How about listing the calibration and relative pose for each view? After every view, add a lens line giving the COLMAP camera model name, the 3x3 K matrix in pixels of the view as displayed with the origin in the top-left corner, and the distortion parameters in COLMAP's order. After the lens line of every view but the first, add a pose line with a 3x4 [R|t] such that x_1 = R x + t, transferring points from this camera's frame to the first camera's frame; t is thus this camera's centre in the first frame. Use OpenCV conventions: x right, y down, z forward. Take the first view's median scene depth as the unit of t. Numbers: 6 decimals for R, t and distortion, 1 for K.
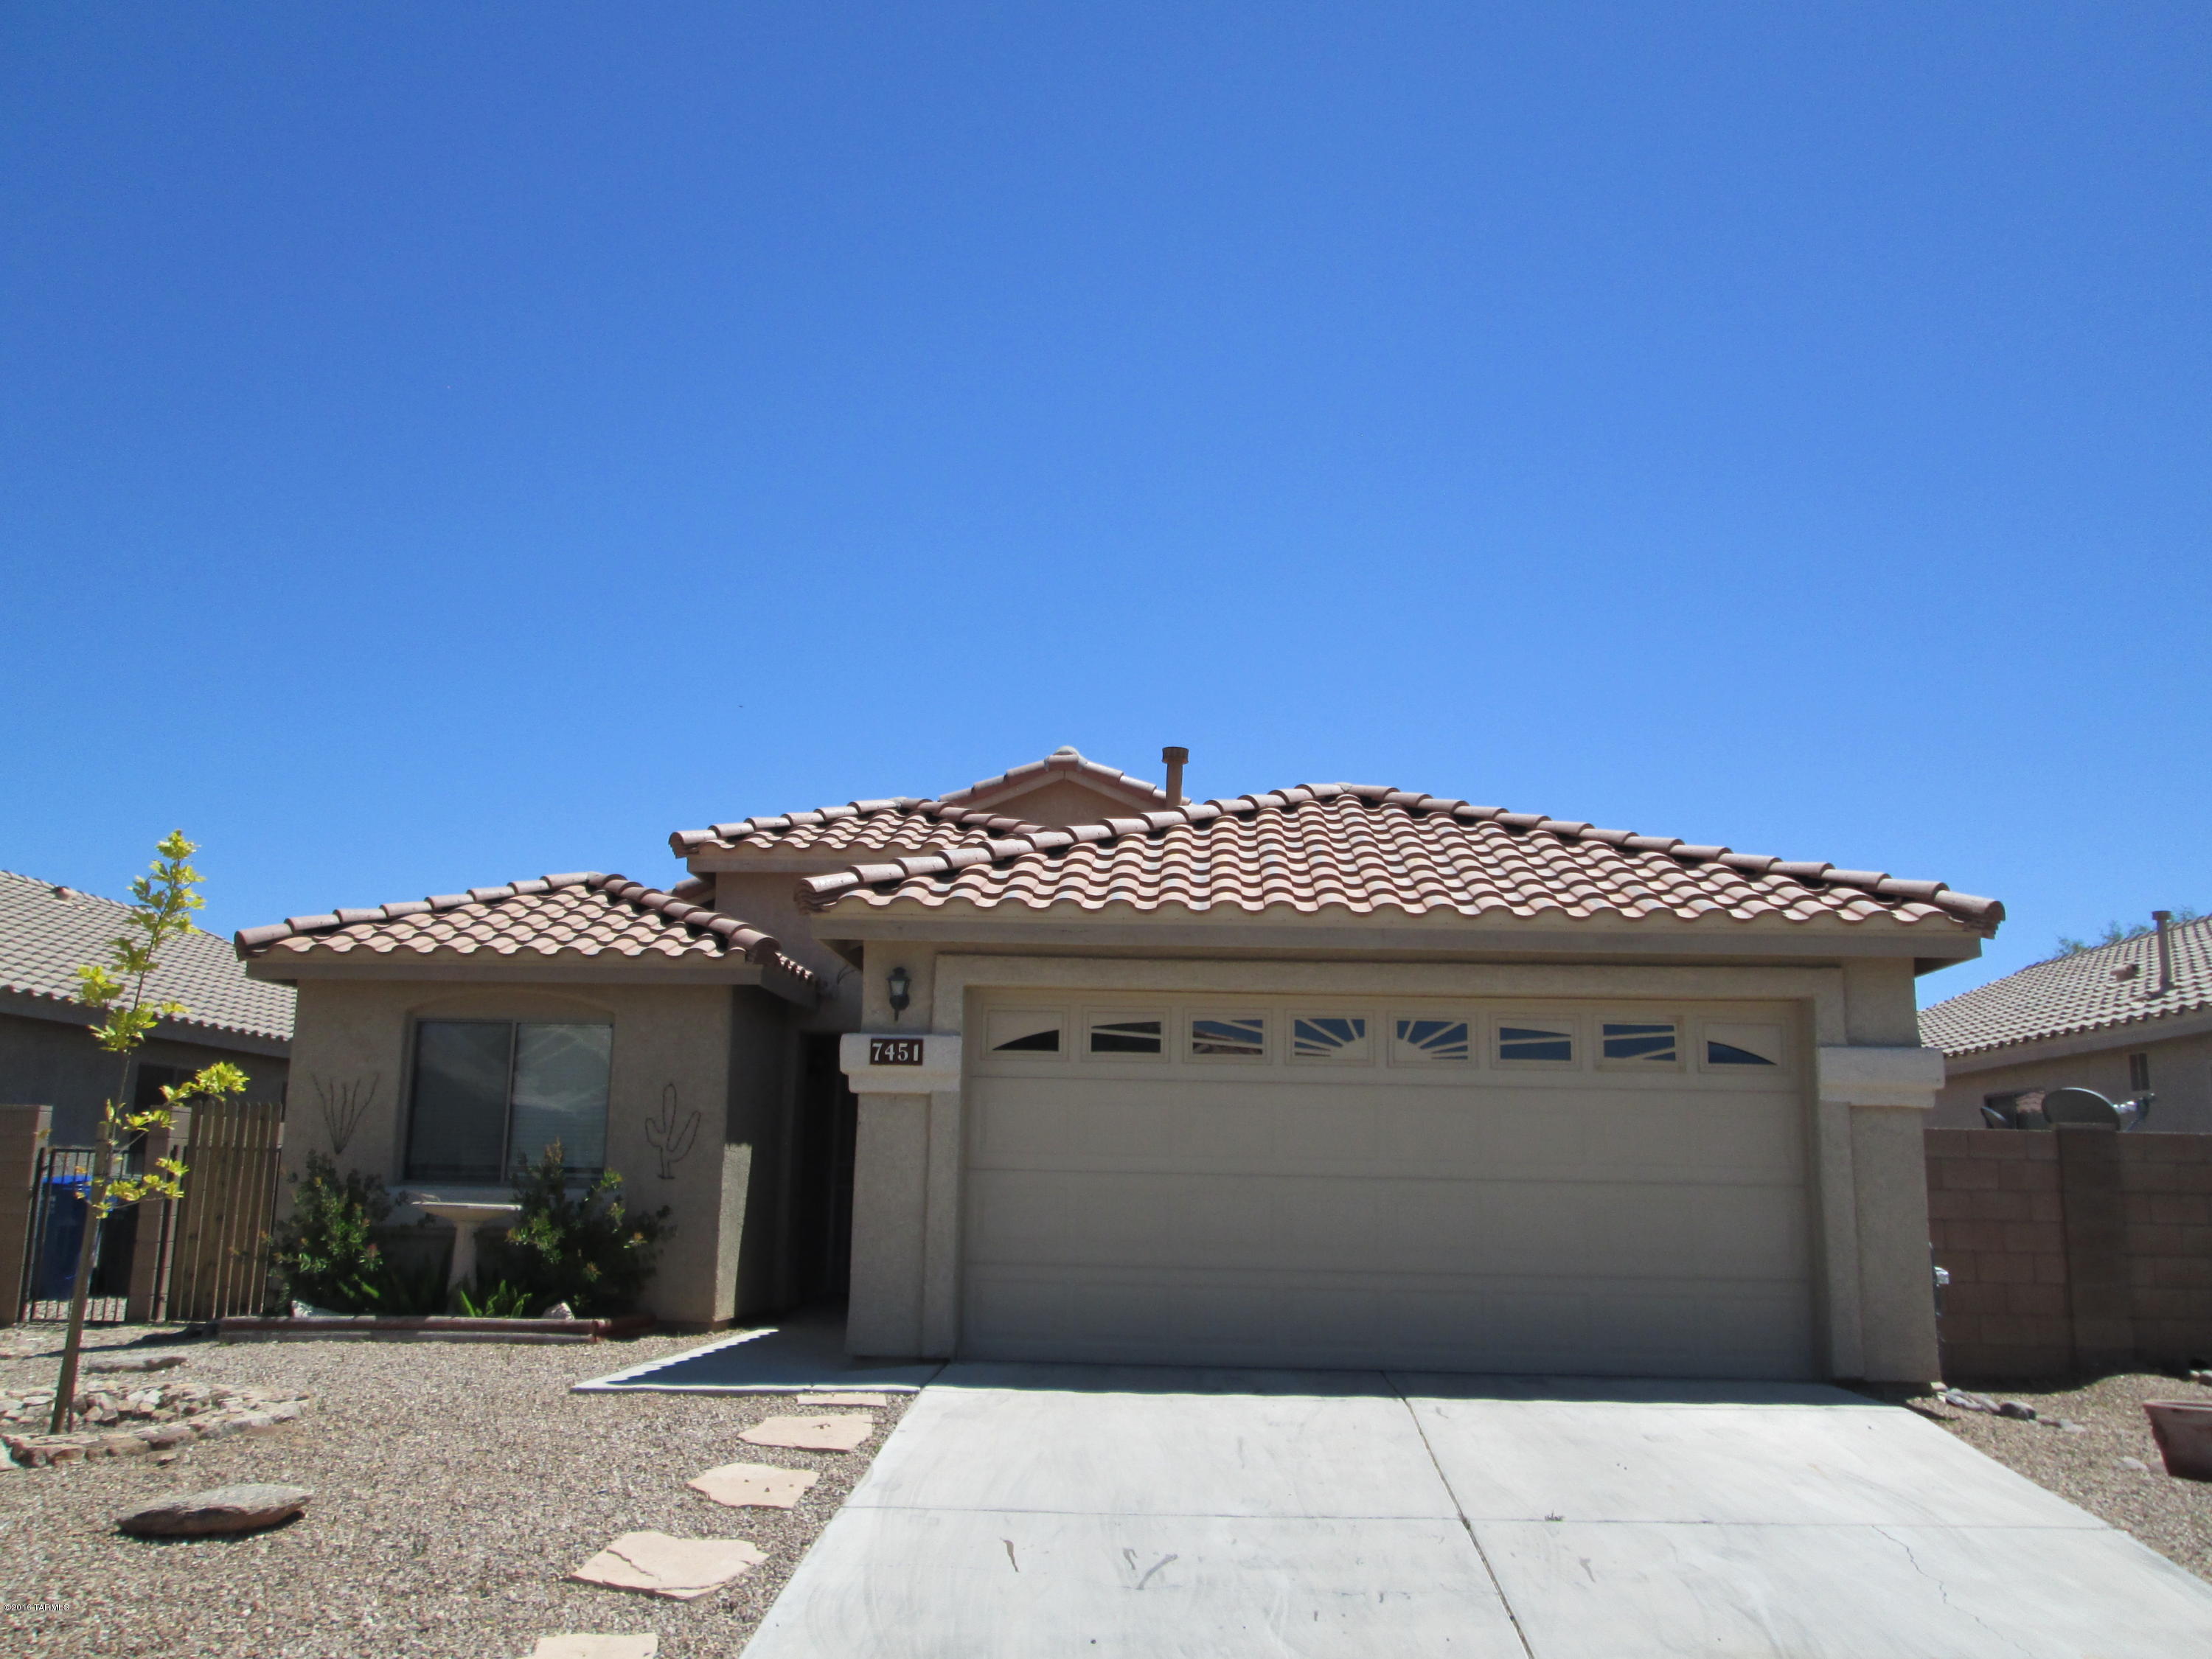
lens RADIAL K [[1936.5, 0, 1100.5], [0, 1936.5, 818.8], [0, 0, 1]] dist [-0.014859, 0.051001]
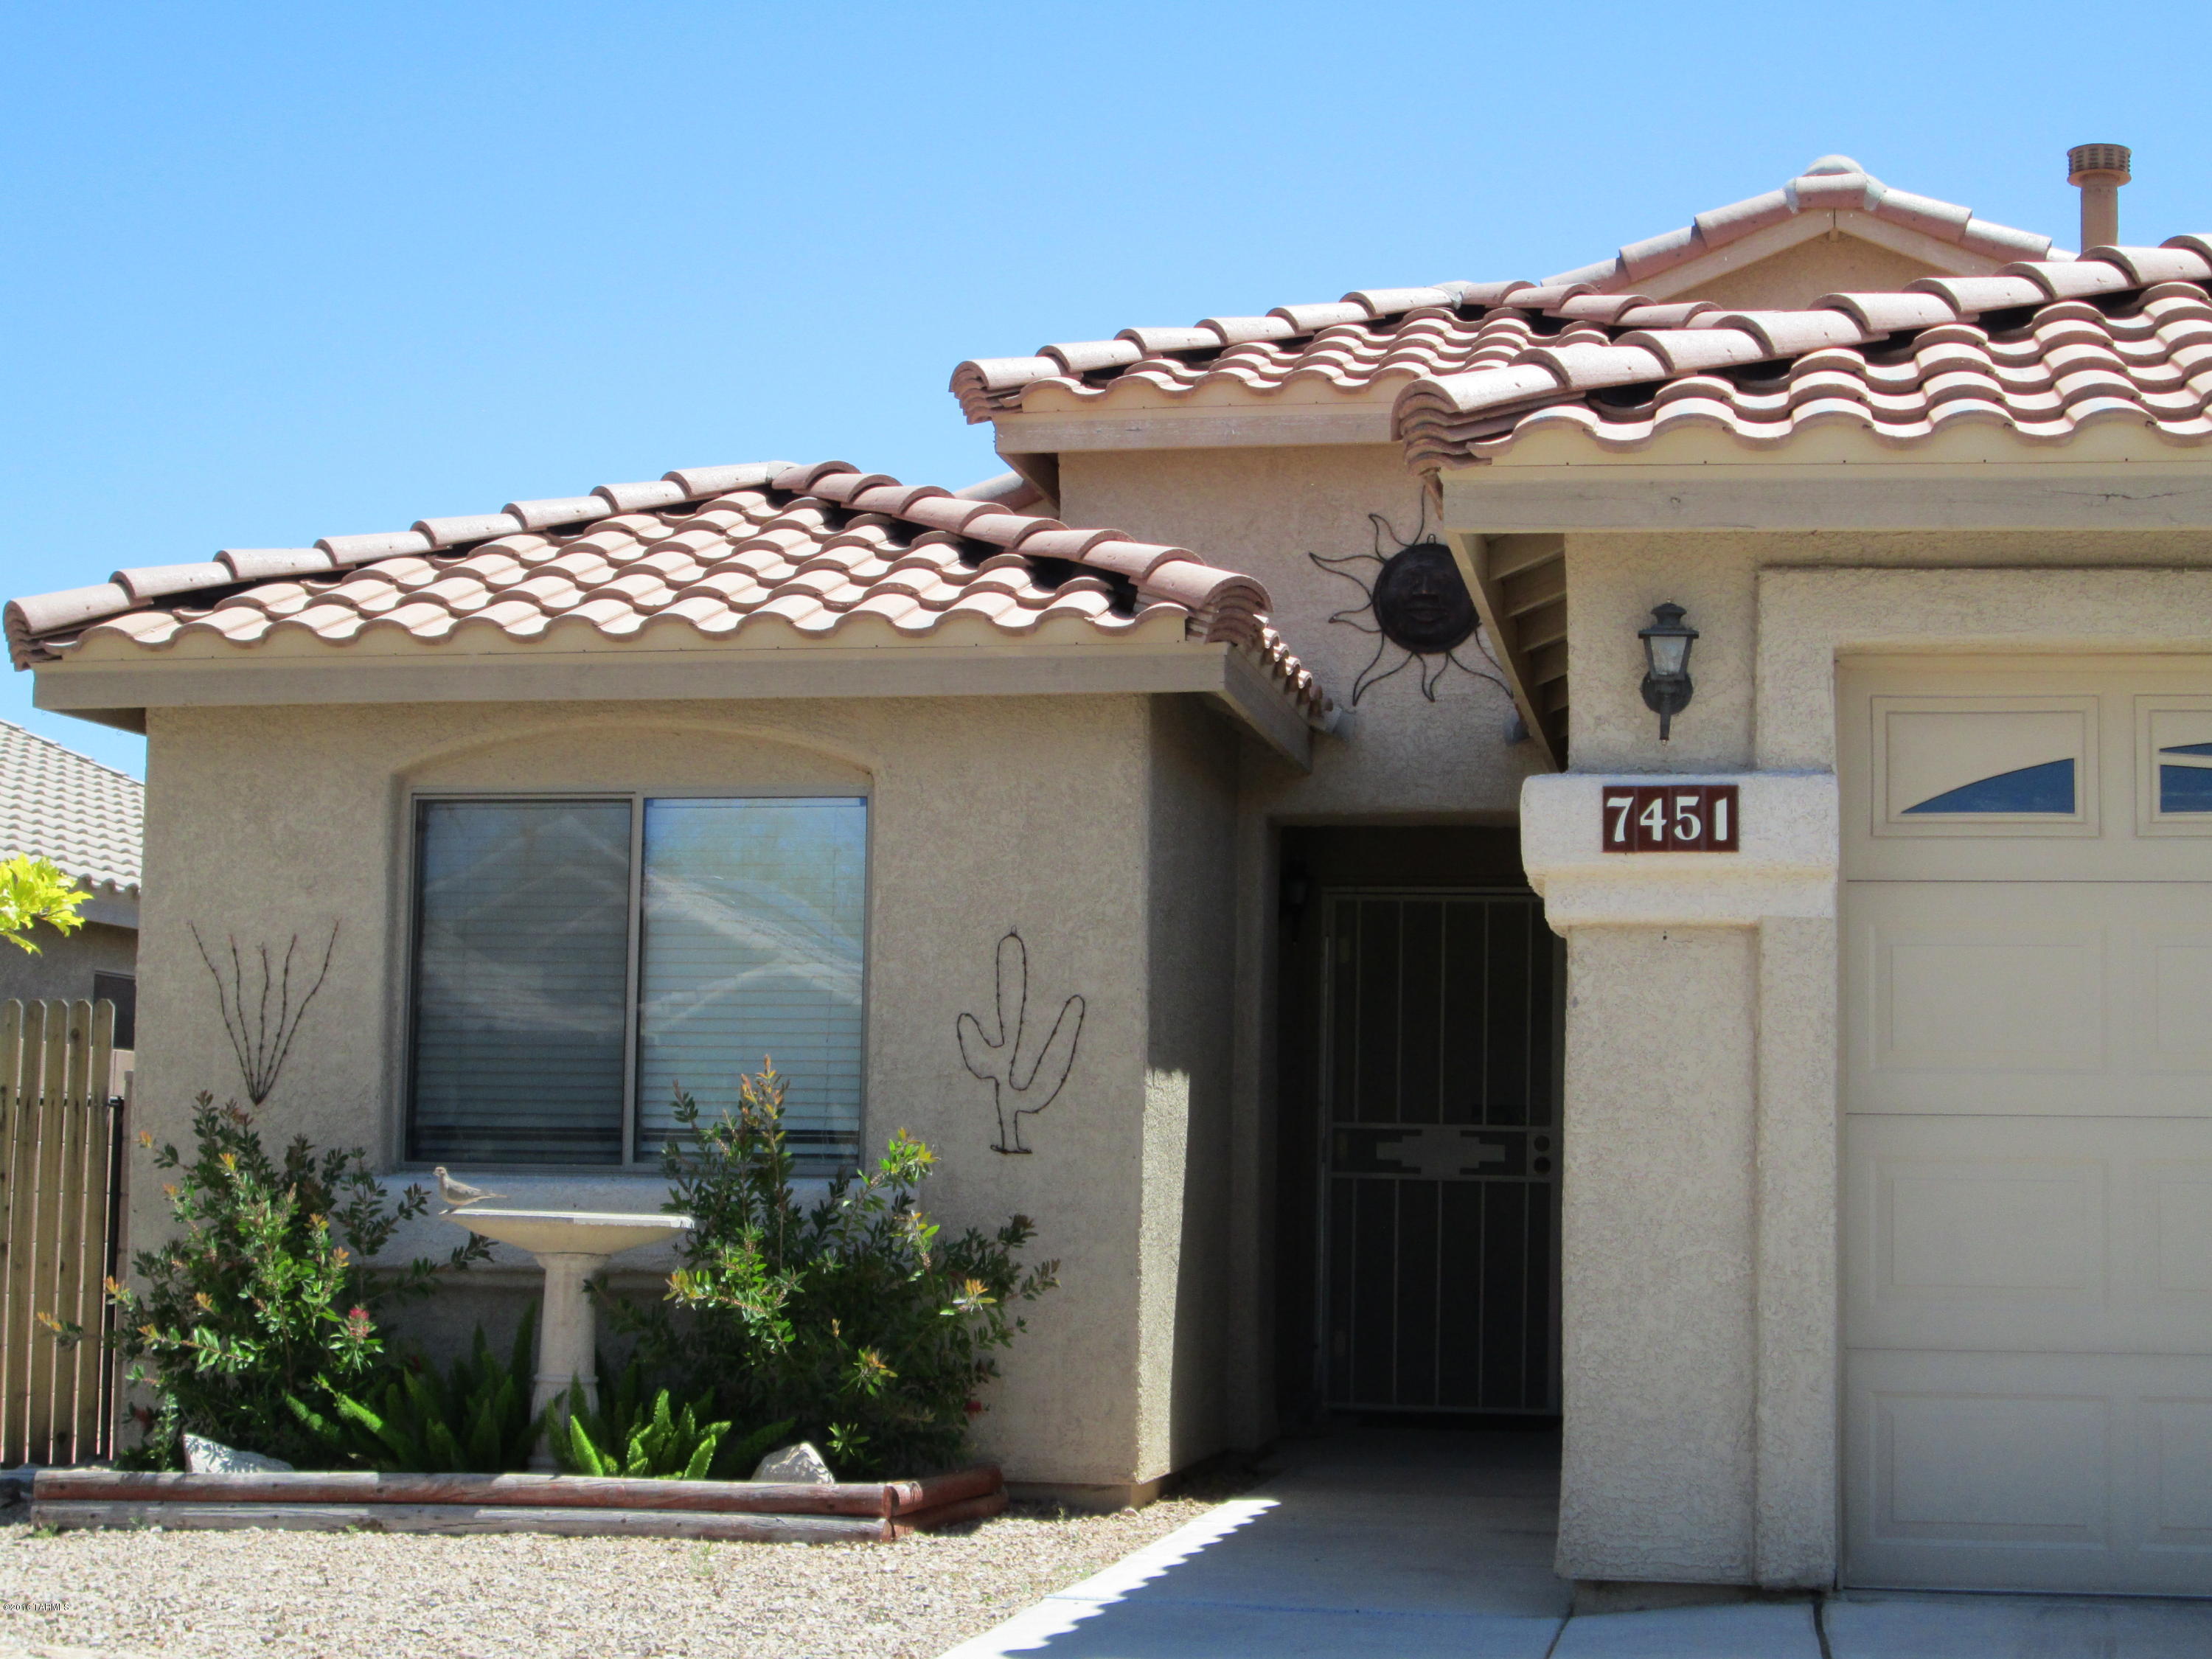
lens RADIAL K [[3538.3, 0, 1109.6], [0, 3538.3, 826.9], [0, 0, 1]] dist [-0.069198, 0.000000]
pose [[0.994814, -0.017520, -0.100187, -0.127907], [0.025912, 0.996206, 0.083083, 0.052362], [0.098351, -0.085248, 0.991494, 0.247085]]
